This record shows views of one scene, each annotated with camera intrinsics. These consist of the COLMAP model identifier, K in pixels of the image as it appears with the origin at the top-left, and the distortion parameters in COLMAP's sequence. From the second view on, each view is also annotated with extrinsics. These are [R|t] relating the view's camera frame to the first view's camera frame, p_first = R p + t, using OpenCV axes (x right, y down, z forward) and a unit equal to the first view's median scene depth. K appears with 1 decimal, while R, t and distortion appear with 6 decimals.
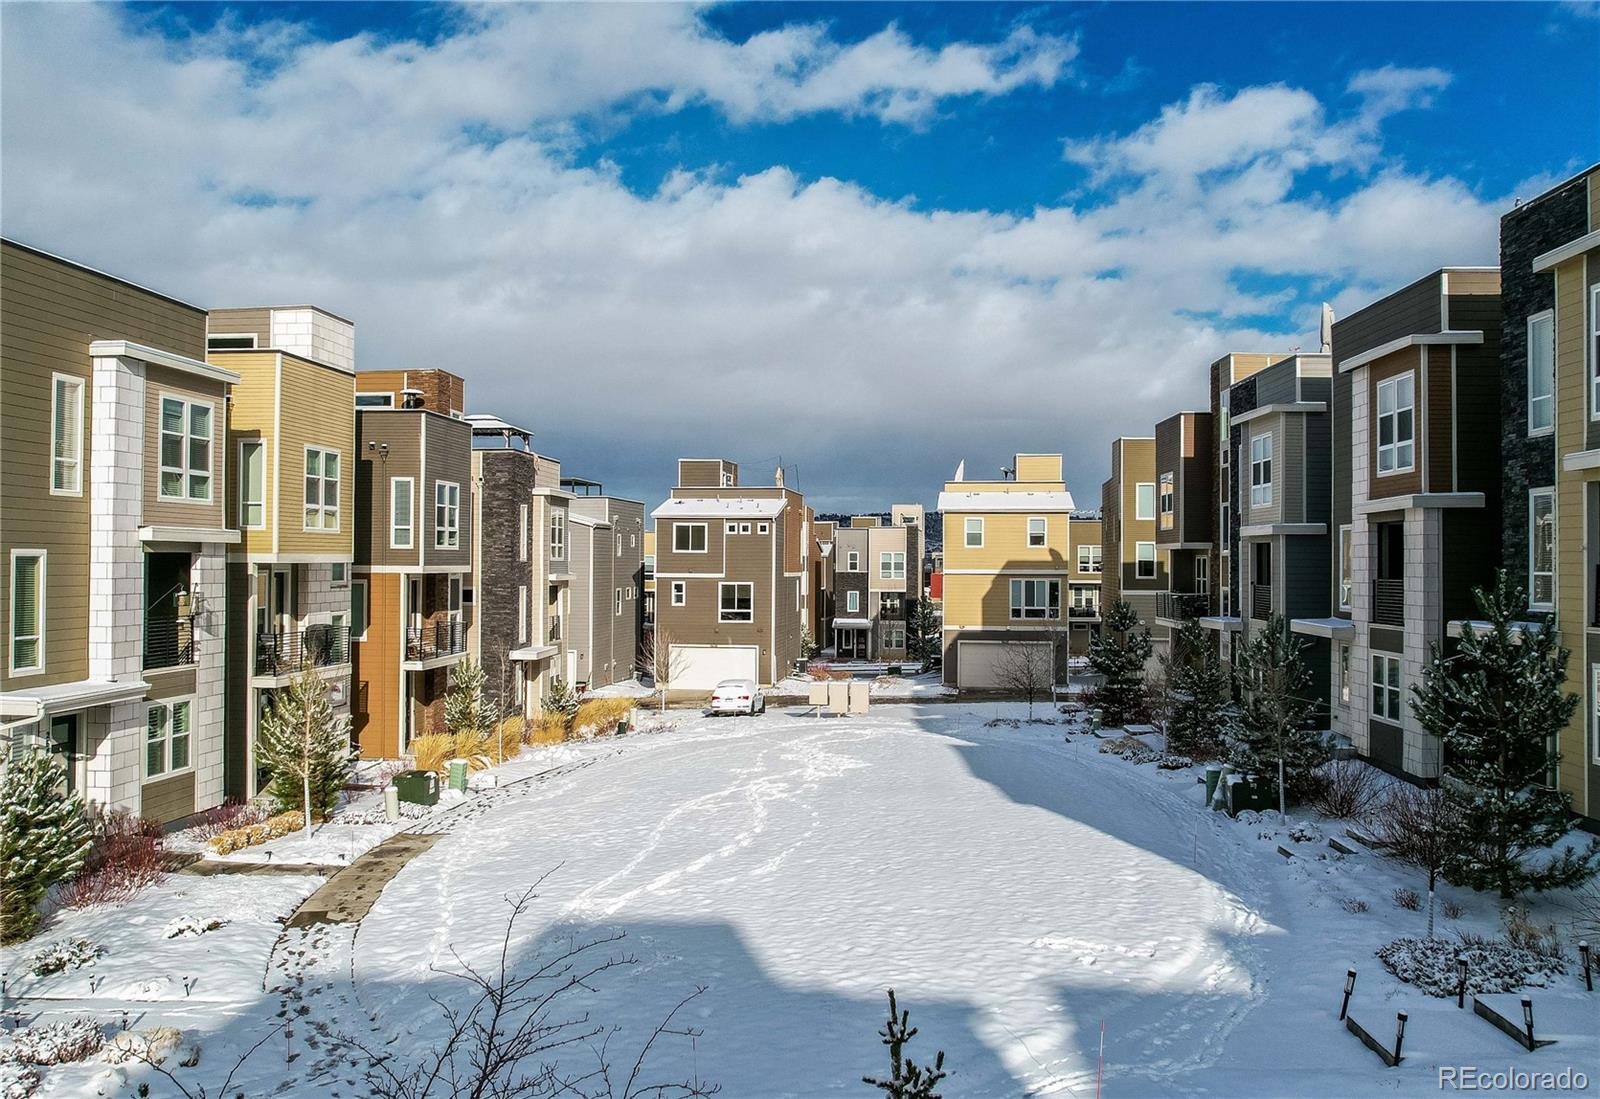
lens RADIAL K [[1287.0, 0, 800.0], [0, 1287.0, 549.5], [0, 0, 1]] dist [-0.042381, -0.001893]
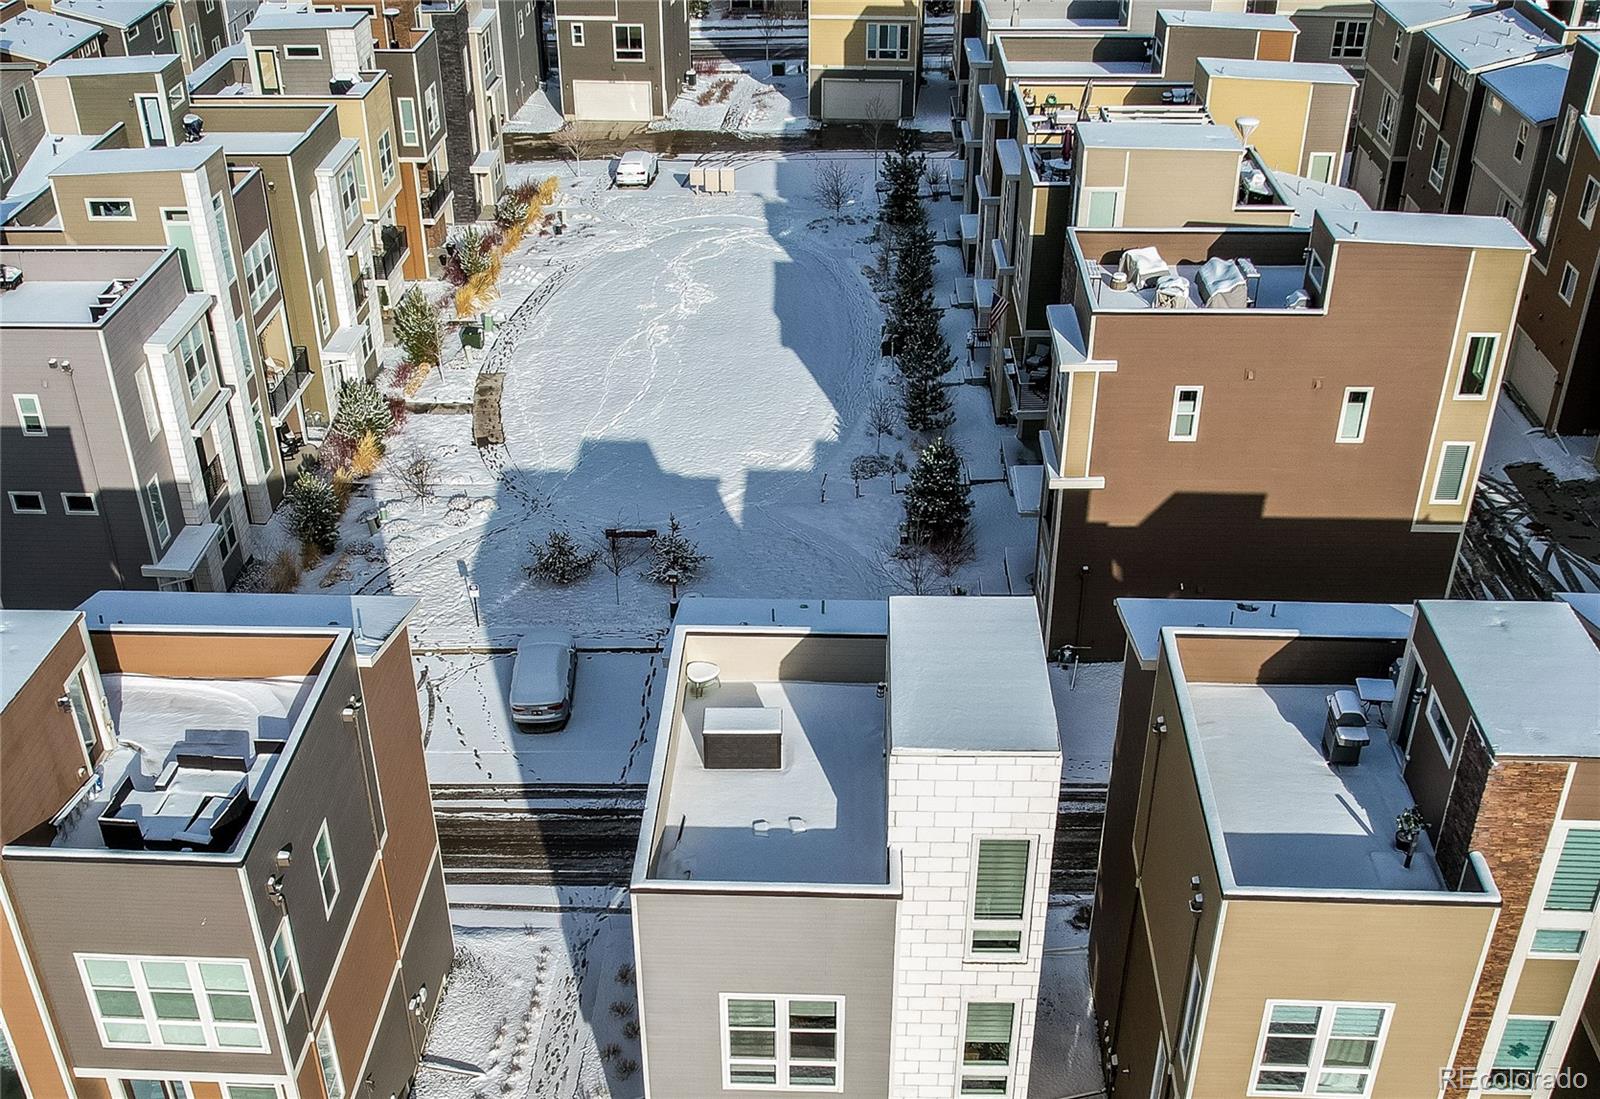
lens RADIAL K [[1710.4, 0, 765.4], [0, 1710.4, 752.9], [0, 0, 1]] dist [-0.027206, 0.002906]
pose [[0.999528, -0.028858, 0.010504, 0.046002], [0.017336, 0.812525, 0.582668, -0.403949], [-0.025350, -0.582211, 0.812642, -0.738073]]
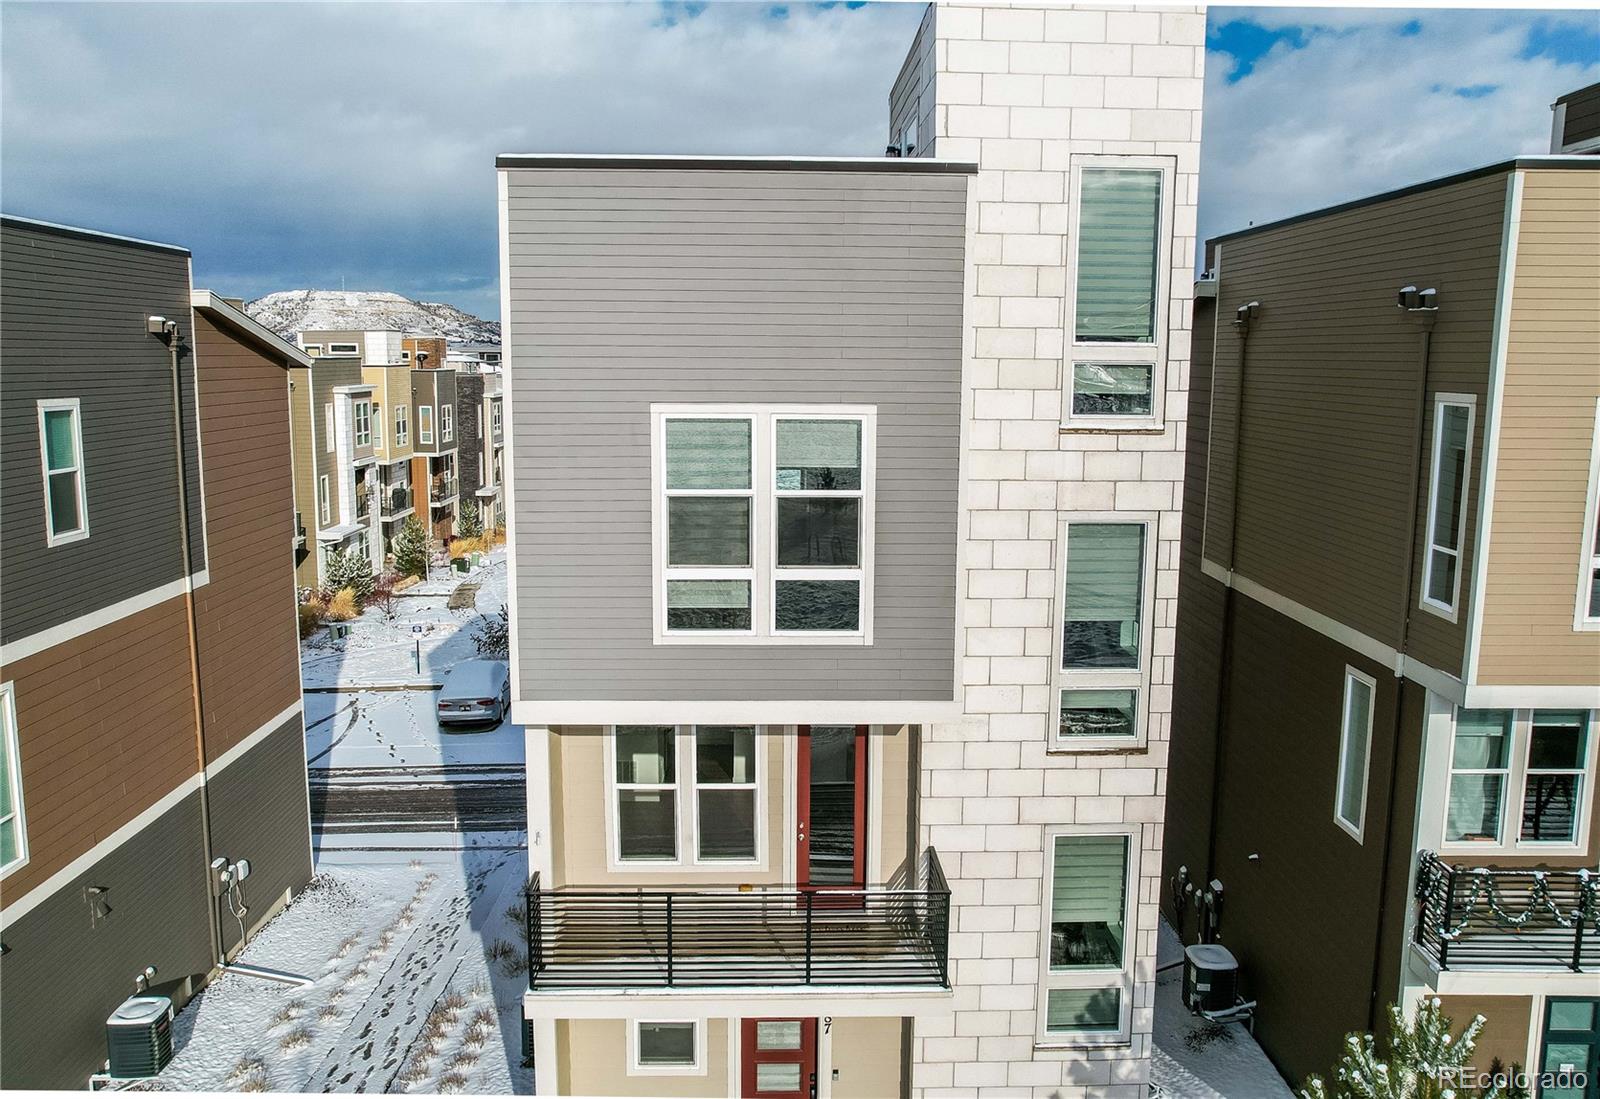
lens RADIAL K [[1220.6, 0, 800.0], [0, 1220.6, 549.5], [0, 0, 1]] dist [-0.034240, 0.009874]
pose [[0.994933, -0.012287, 0.099783, 0.040333], [-0.004064, 0.986777, 0.162032, -0.096977], [-0.100455, -0.161617, 0.981728, -0.588733]]
